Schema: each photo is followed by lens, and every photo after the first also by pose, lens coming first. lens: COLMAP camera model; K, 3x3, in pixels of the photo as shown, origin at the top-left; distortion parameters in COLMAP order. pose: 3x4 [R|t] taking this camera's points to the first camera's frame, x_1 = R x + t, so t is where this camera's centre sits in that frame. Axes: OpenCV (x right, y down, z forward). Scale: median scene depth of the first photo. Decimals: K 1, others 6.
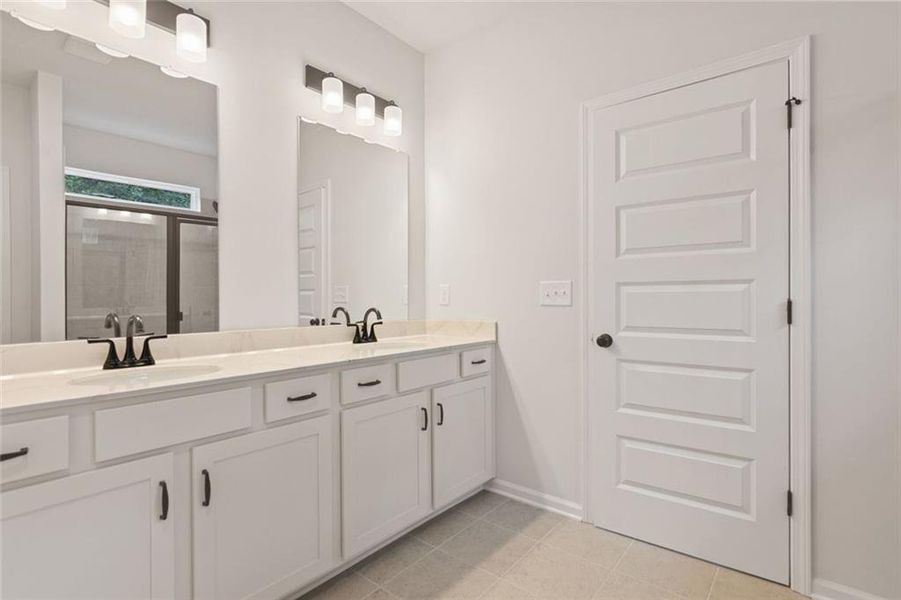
lens RADIAL K [[435.5, 0, 450.3], [0, 435.5, 296.3], [0, 0, 1]] dist [-0.000706, -0.000100]
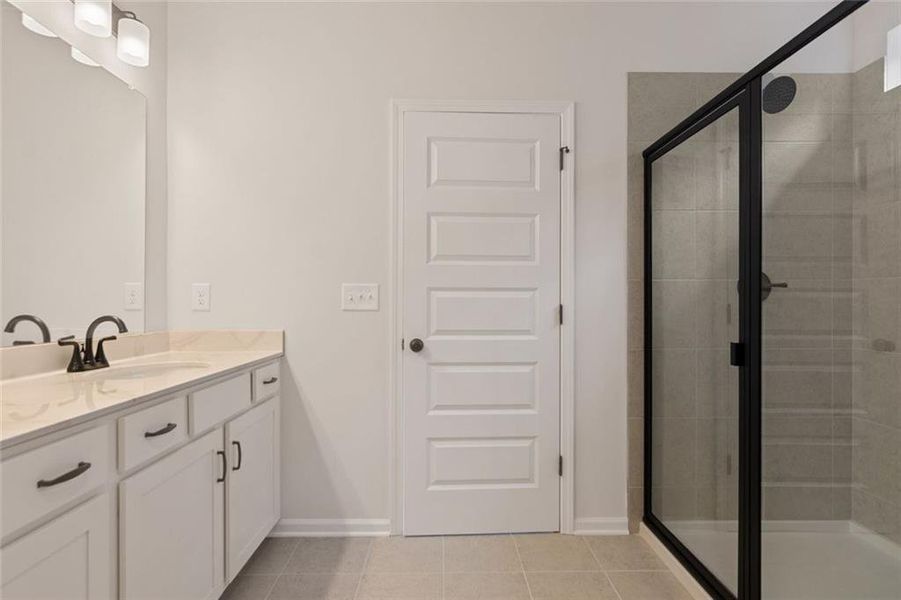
lens RADIAL K [[442.6, 0, 450.5], [0, 442.6, 300.0], [0, 0, 1]] dist [0.000004, -0.000118]
pose [[0.763915, 0.011053, 0.645222, -0.233983], [-0.008841, 0.999939, -0.006662, 0.003860], [-0.645256, -0.000616, 0.763966, 0.174667]]
